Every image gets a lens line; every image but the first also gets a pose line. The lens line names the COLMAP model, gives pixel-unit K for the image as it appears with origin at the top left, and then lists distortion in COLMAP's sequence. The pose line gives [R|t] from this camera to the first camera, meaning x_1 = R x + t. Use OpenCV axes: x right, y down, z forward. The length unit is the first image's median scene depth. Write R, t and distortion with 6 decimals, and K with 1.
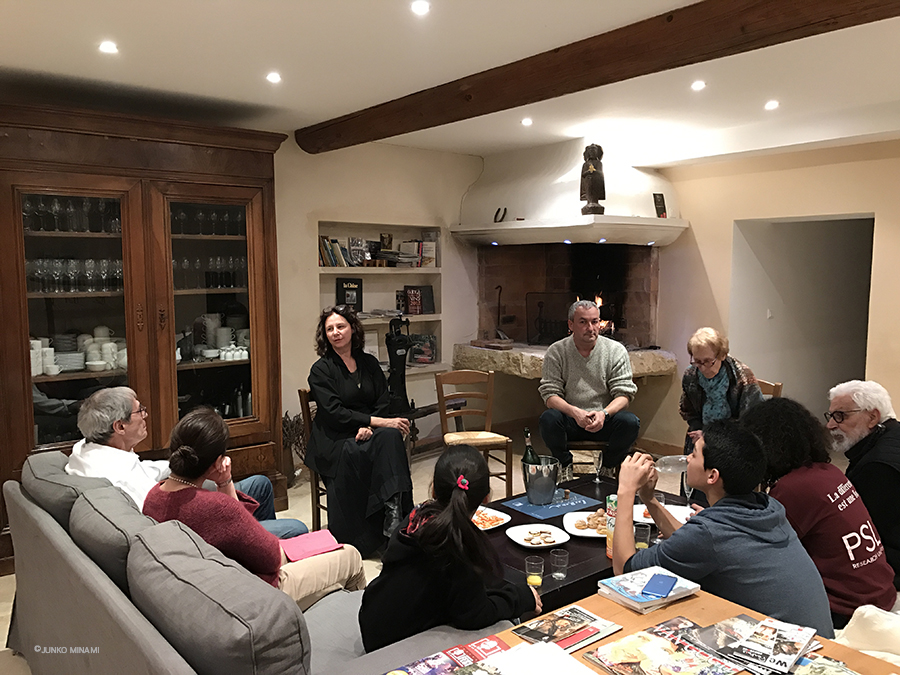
lens RADIAL K [[721.1, 0, 449.7], [0, 721.1, 335.5], [0, 0, 1]] dist [0.081966, -0.011829]
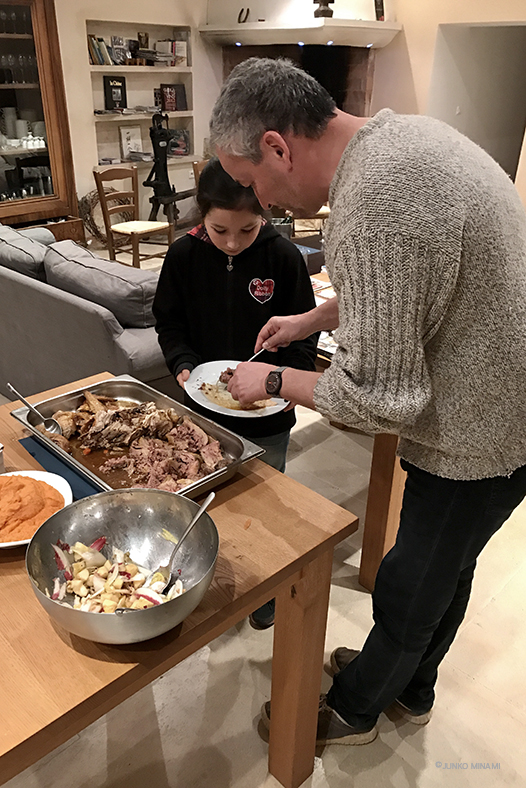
lens RADIAL K [[632.4, 0, 233.1], [0, 632.4, 390.0], [0, 0, 1]] dist [0.023539, -0.005289]
pose [[0.996743, -0.029373, 0.075102, -0.040089], [-0.000201, 0.930397, 0.366554, 0.015655], [-0.080642, -0.365376, 0.927361, -0.154301]]
